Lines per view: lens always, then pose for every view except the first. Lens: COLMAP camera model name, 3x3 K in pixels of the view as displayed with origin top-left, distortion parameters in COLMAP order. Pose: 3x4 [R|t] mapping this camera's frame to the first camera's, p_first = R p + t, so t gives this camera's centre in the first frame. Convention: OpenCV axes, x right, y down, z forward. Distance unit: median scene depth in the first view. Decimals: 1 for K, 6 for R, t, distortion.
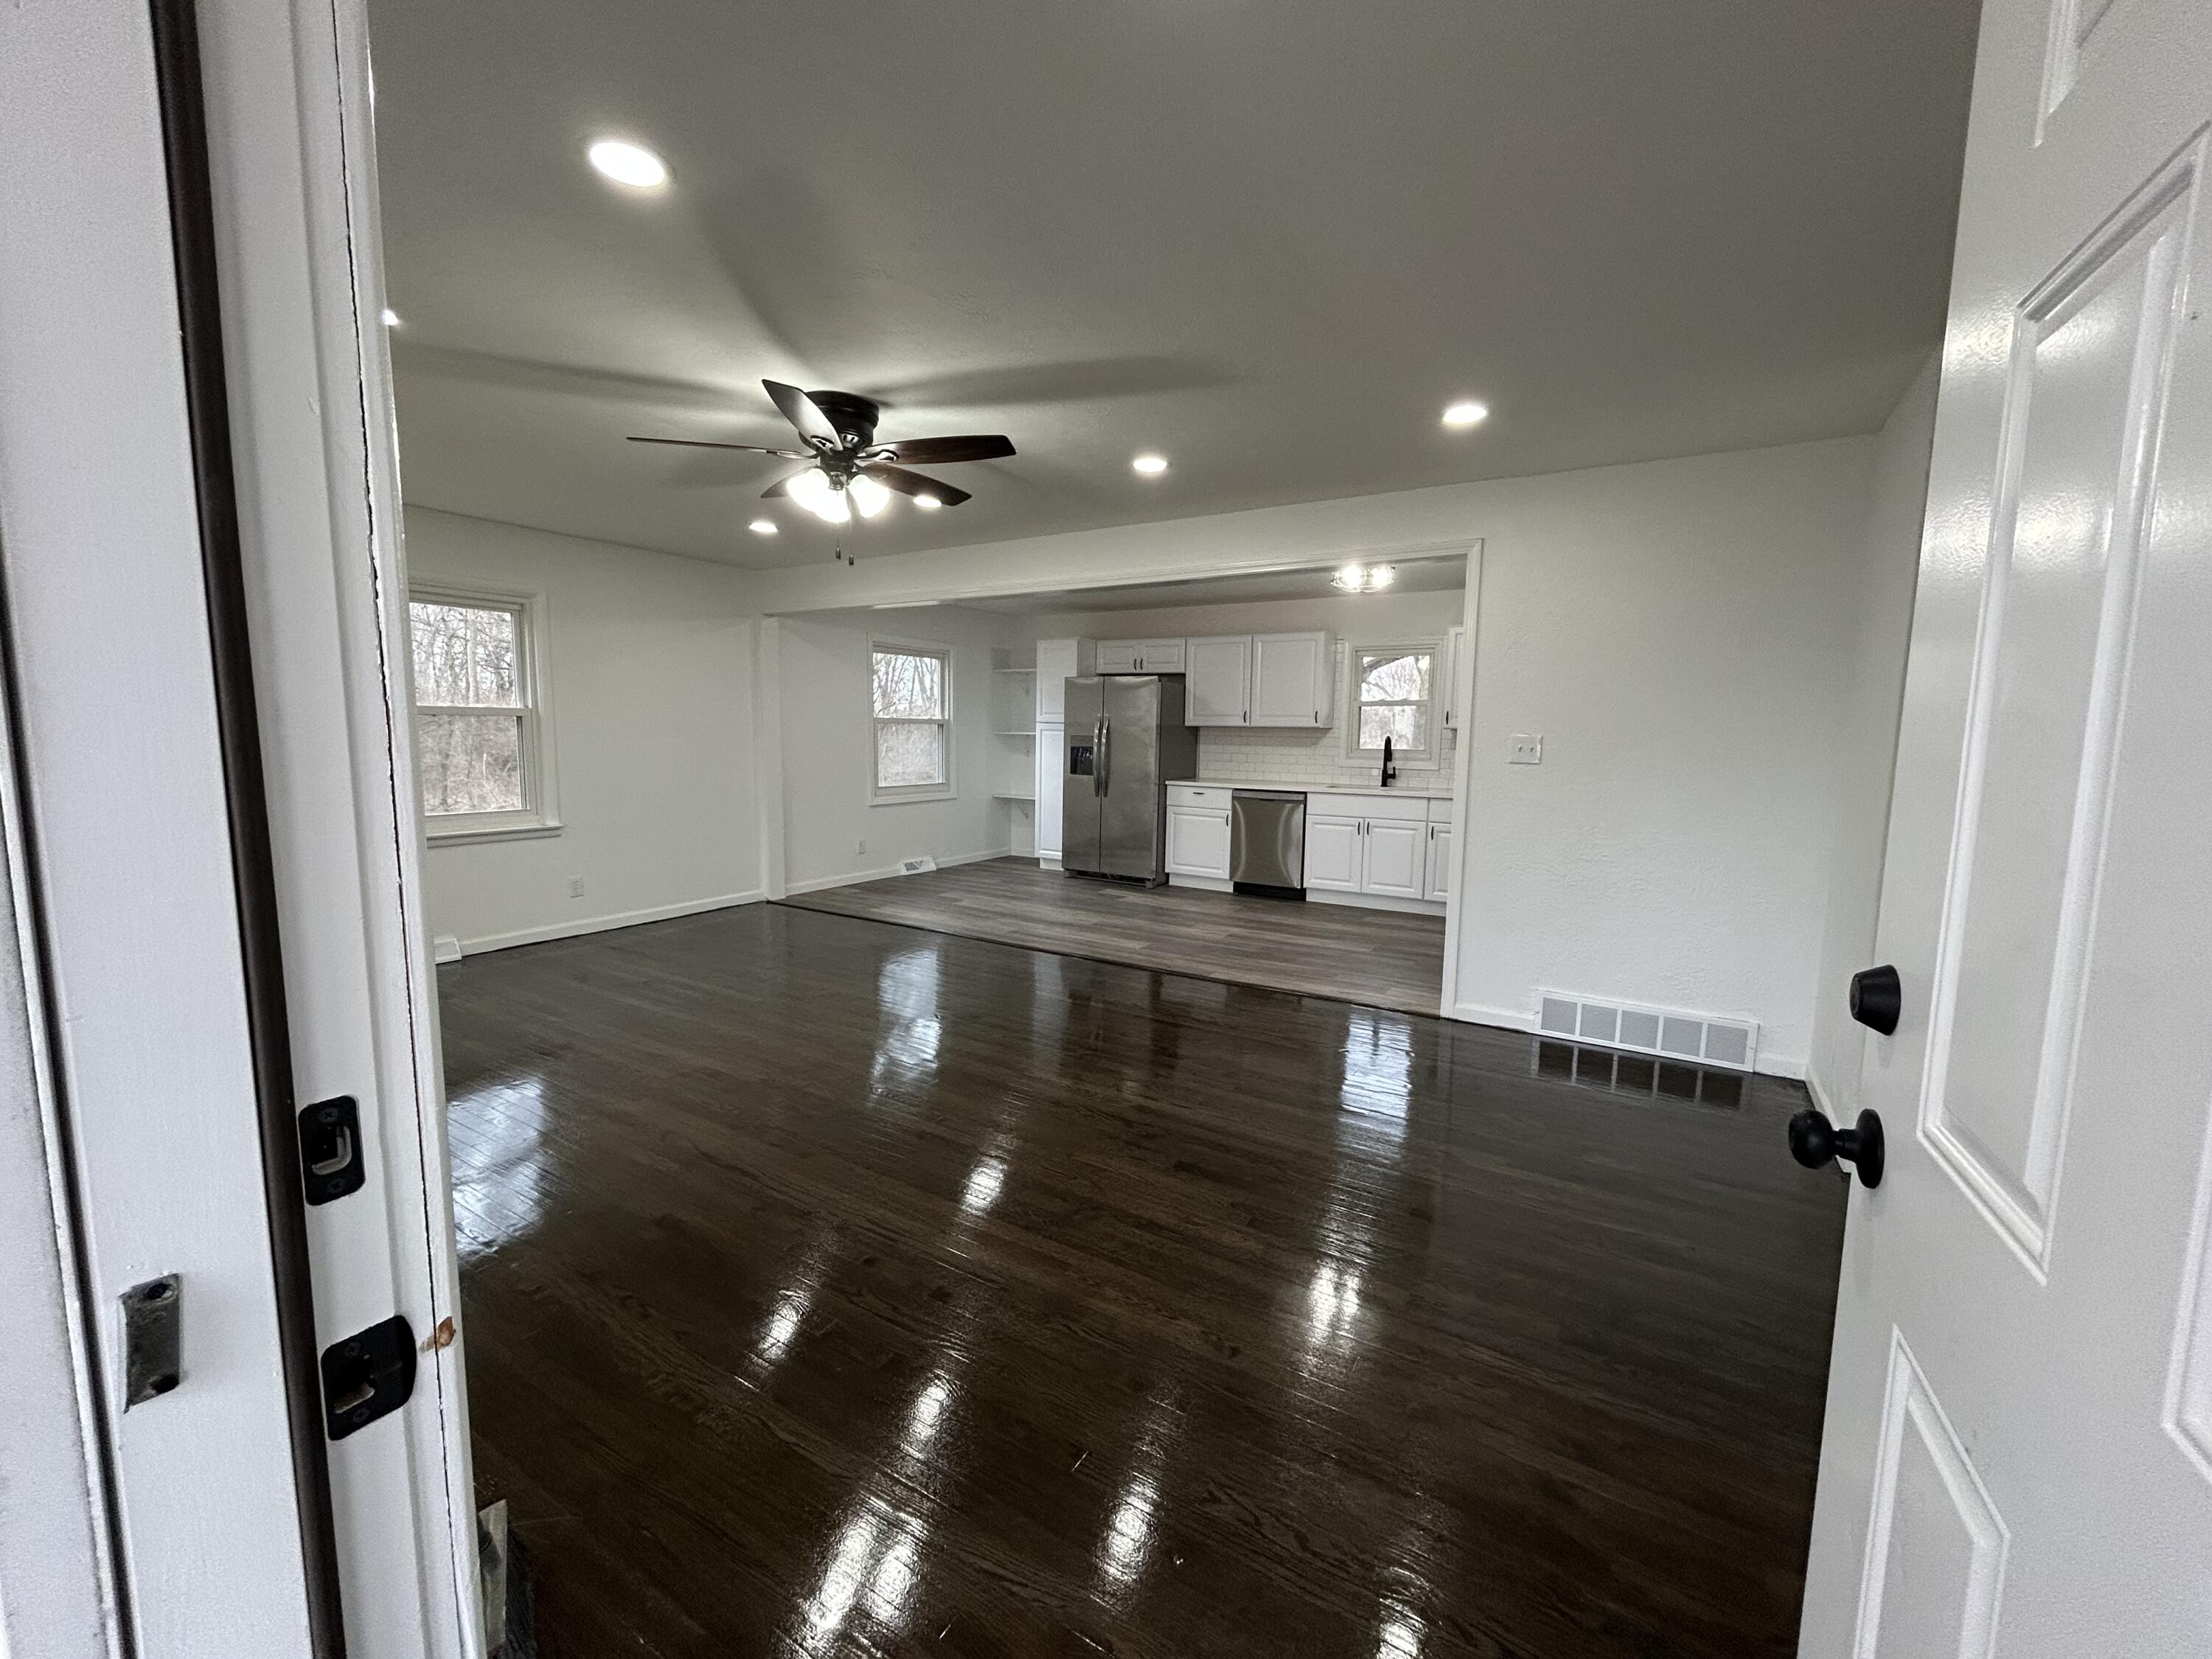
lens RADIAL K [[888.3, 0, 1106.0], [0, 888.3, 829.5], [0, 0, 1]] dist [-0.000440, 0.000602]
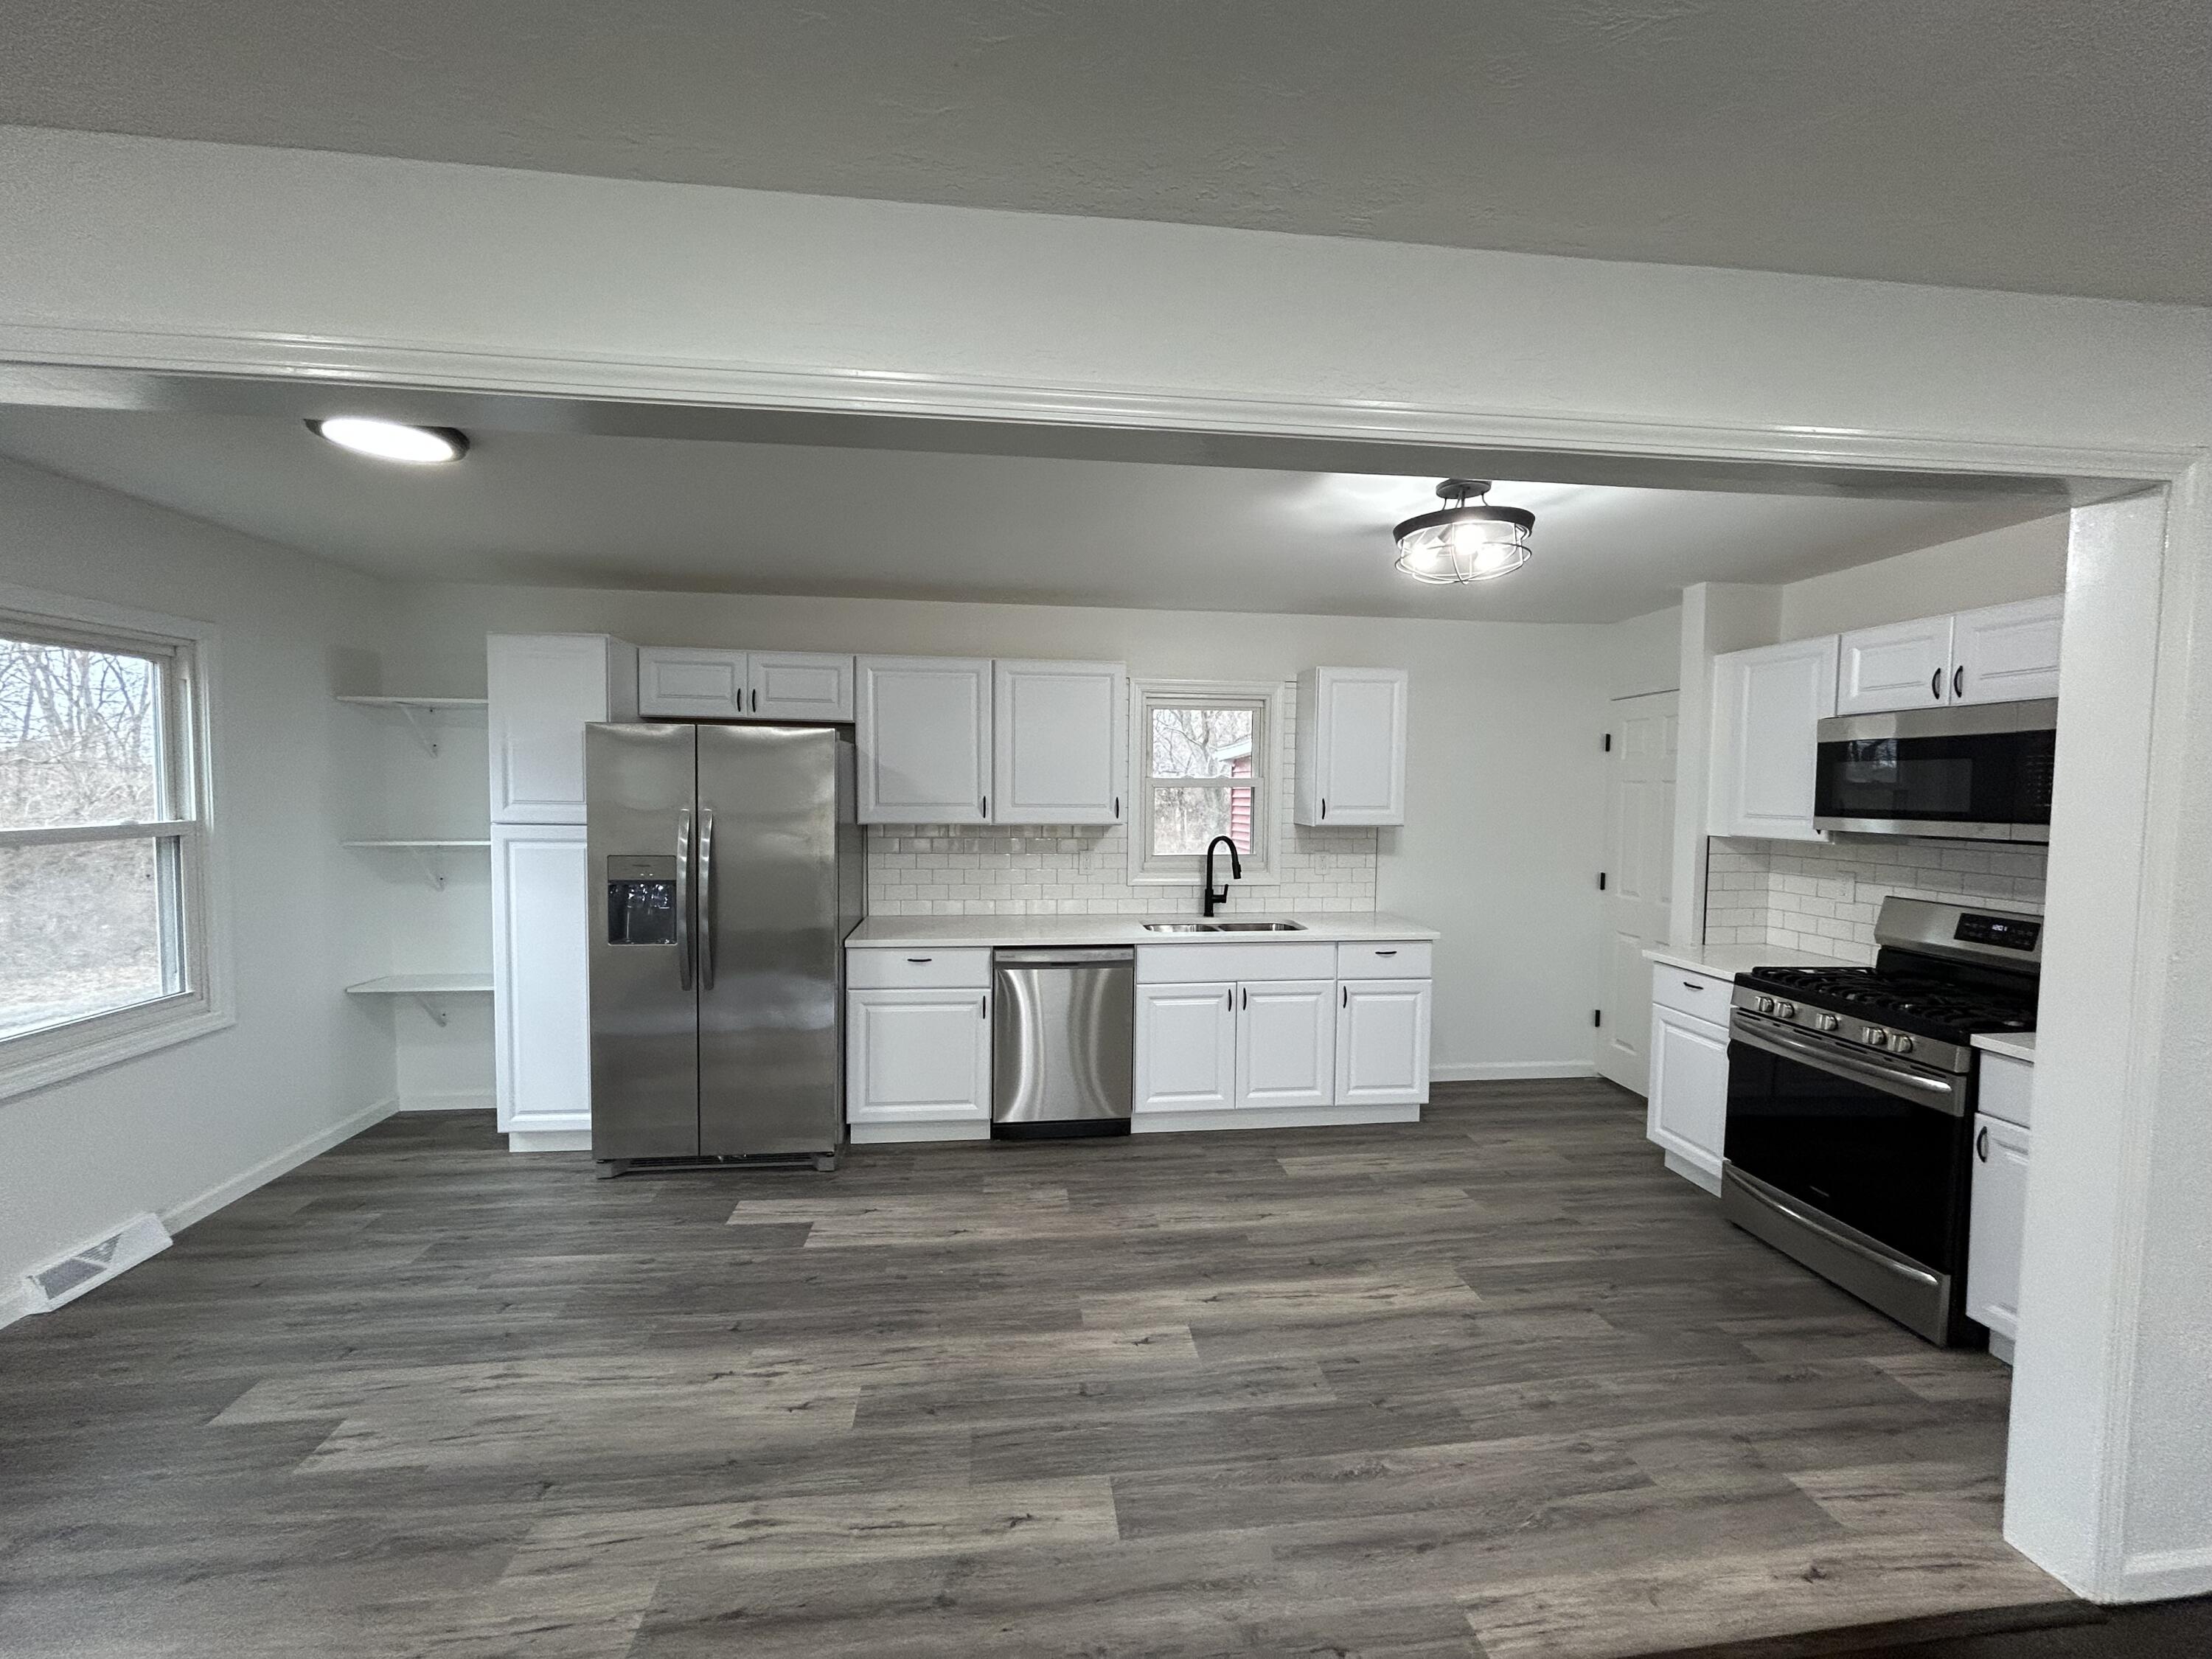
lens RADIAL K [[888.3, 0, 1106.0], [0, 888.3, 829.5], [0, 0, 1]] dist [-0.000440, 0.000602]
pose [[0.785949, -0.040307, 0.616976, -0.121377], [0.071831, 0.997068, -0.026365, -0.093816], [-0.614104, 0.065039, 0.786541, 0.529552]]
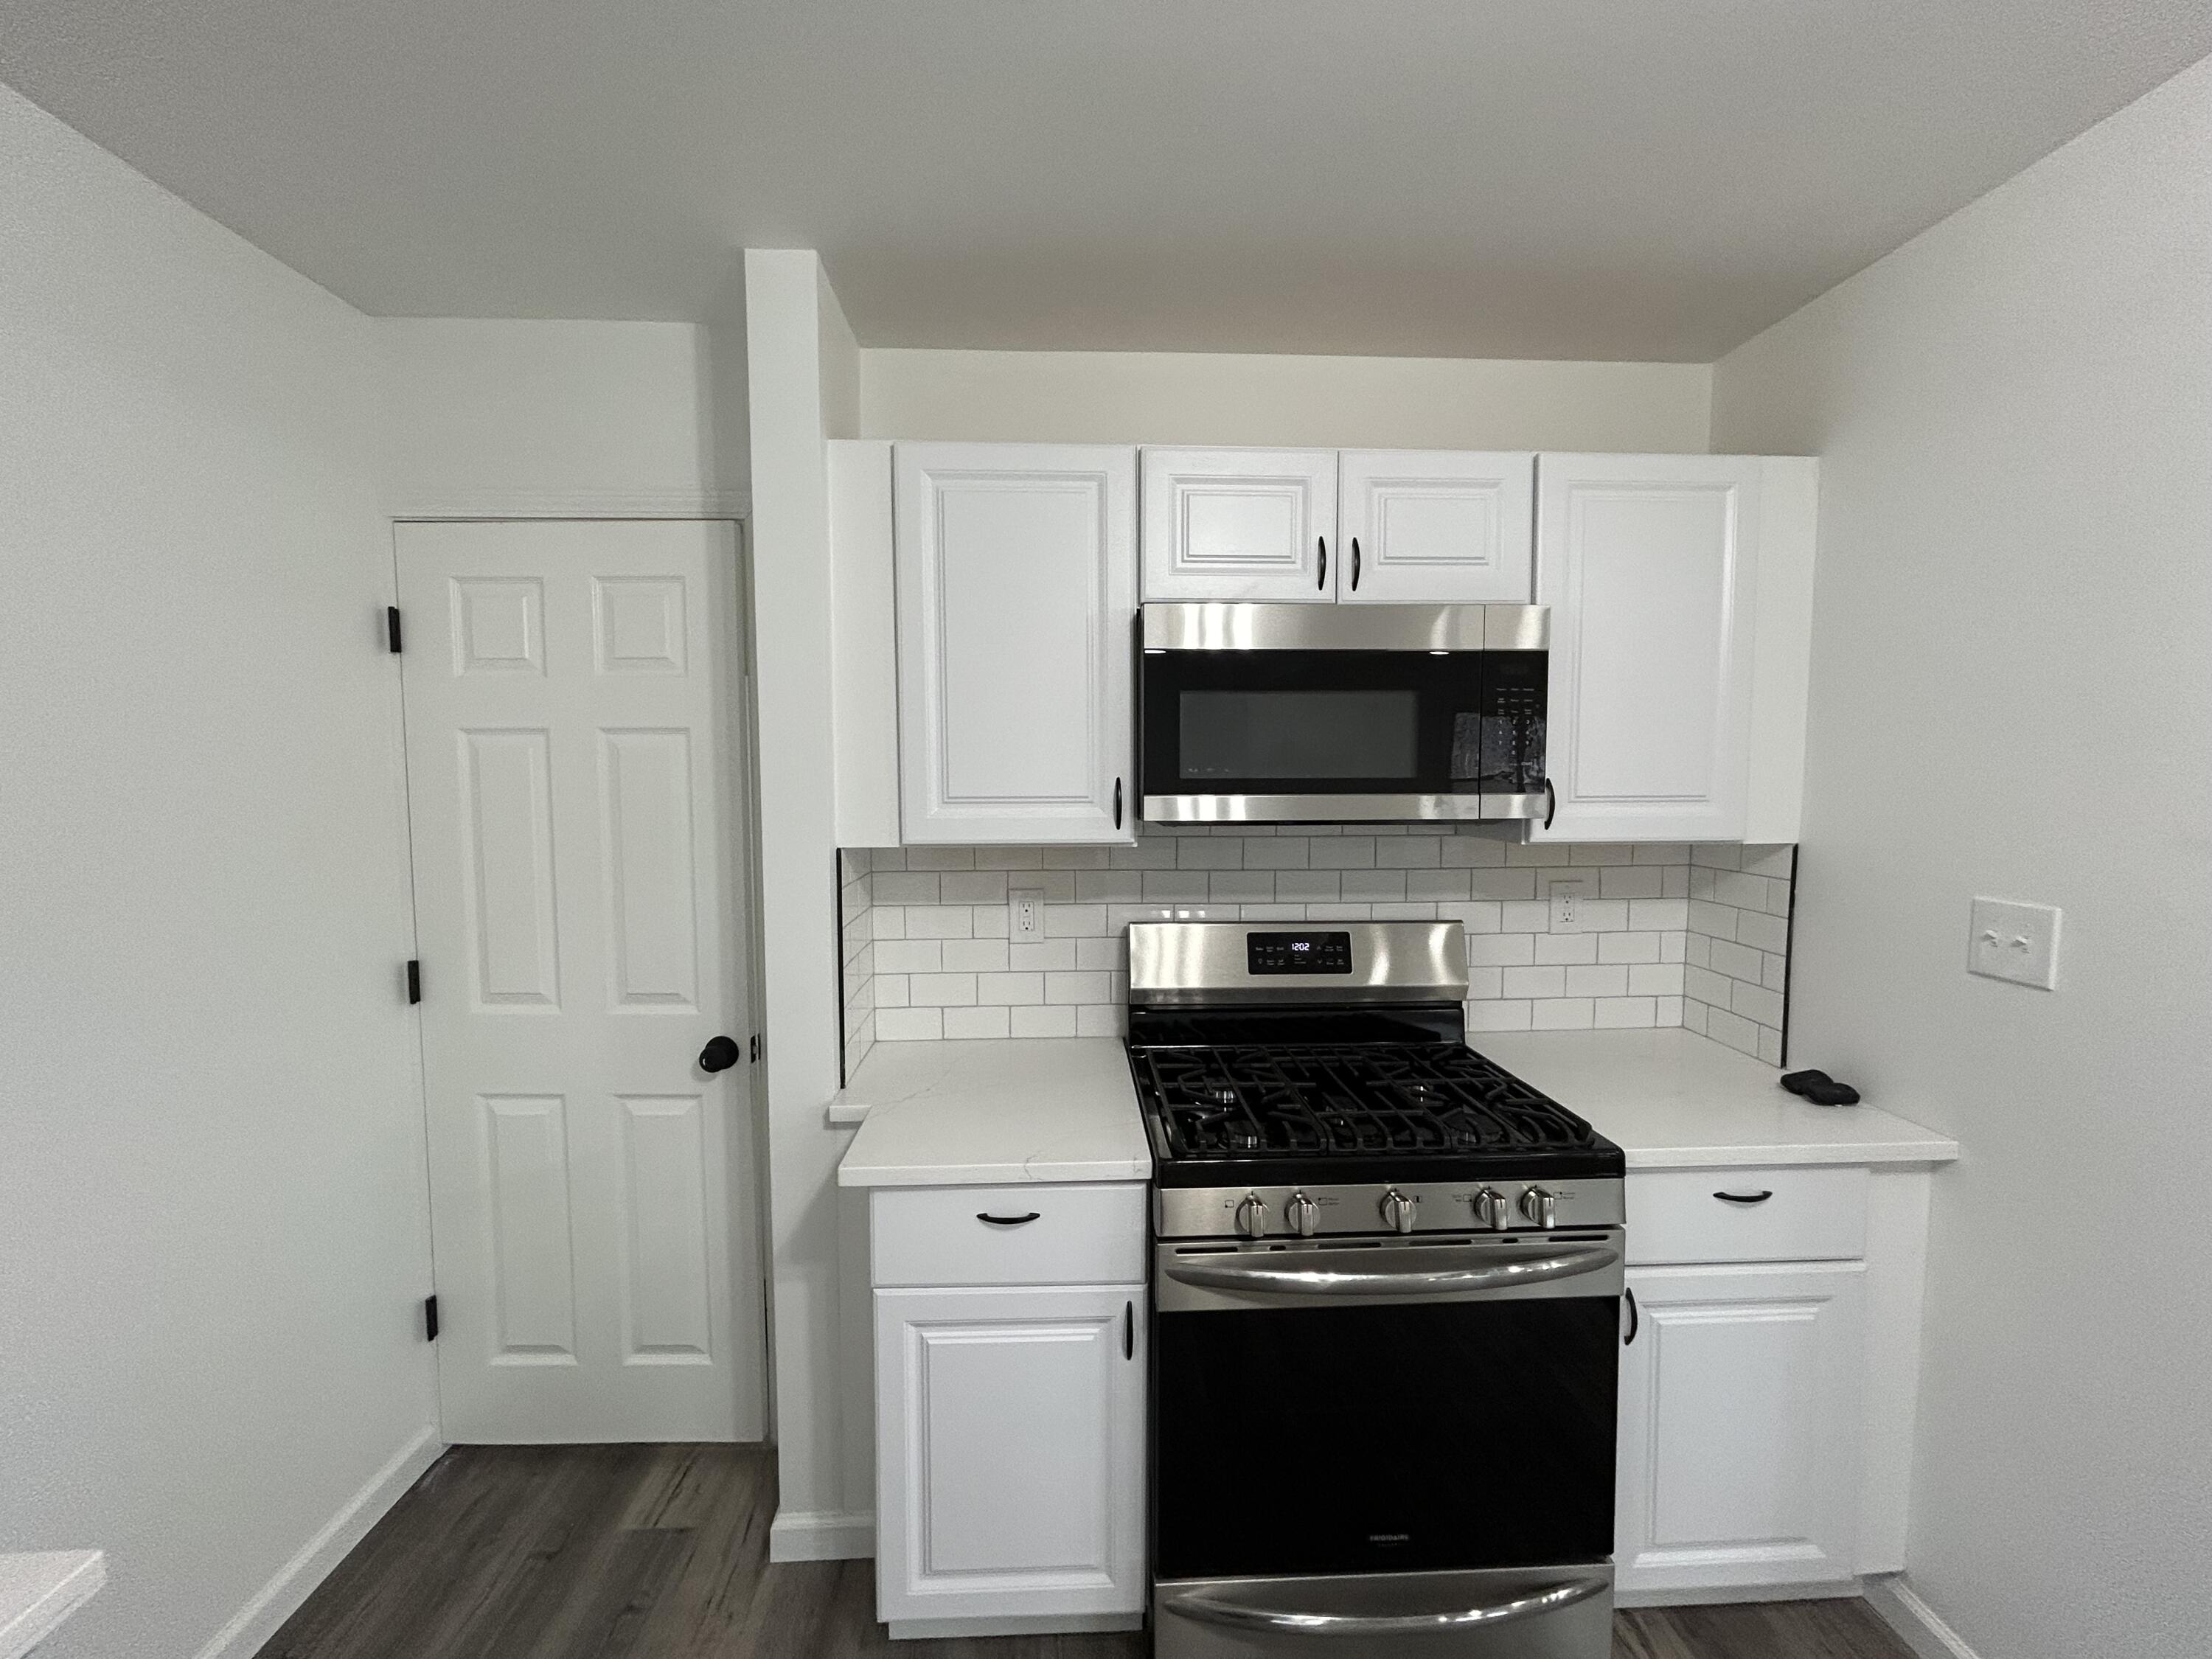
lens RADIAL K [[888.3, 0, 1106.0], [0, 888.3, 829.5], [0, 0, 1]] dist [-0.000440, 0.000602]
pose [[-0.558953, -0.069165, 0.826310, 0.237685], [0.083488, 0.986757, 0.139070, -0.109757], [-0.824986, 0.146720, -0.545776, 0.786239]]
